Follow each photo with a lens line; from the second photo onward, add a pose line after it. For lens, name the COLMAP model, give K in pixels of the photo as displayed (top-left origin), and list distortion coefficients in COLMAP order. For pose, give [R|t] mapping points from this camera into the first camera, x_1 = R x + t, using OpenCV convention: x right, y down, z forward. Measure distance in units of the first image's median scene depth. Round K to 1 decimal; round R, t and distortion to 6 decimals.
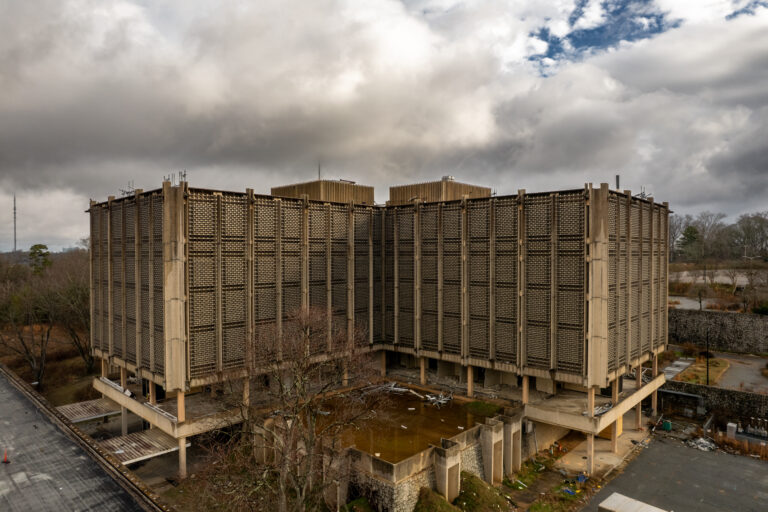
lens RADIAL K [[487.8, 0, 382.3], [0, 487.8, 255.4], [0, 0, 1]] dist [-0.059397, 0.044277]
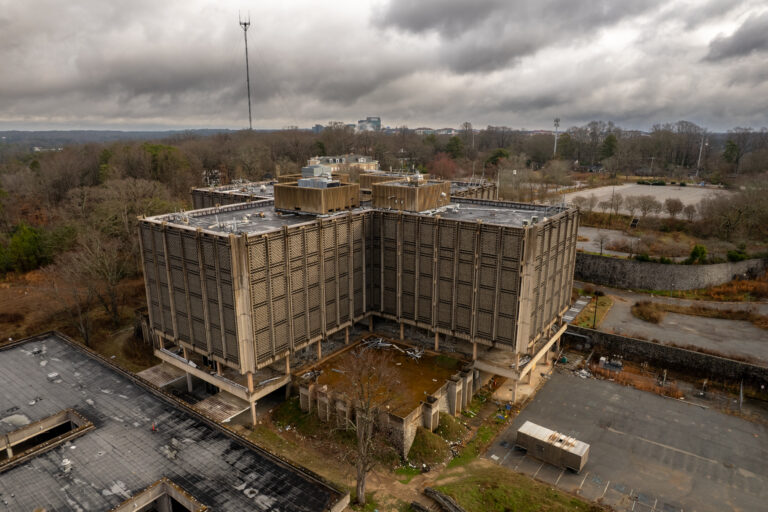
lens RADIAL K [[487.8, 0, 381.5], [0, 487.8, 251.3], [0, 0, 1]] dist [-0.059397, 0.044277]
pose [[0.991116, -0.030258, 0.129513, -0.180292], [-0.000897, 0.972234, 0.234007, -0.376518], [-0.132998, -0.232045, 0.963570, -0.346250]]
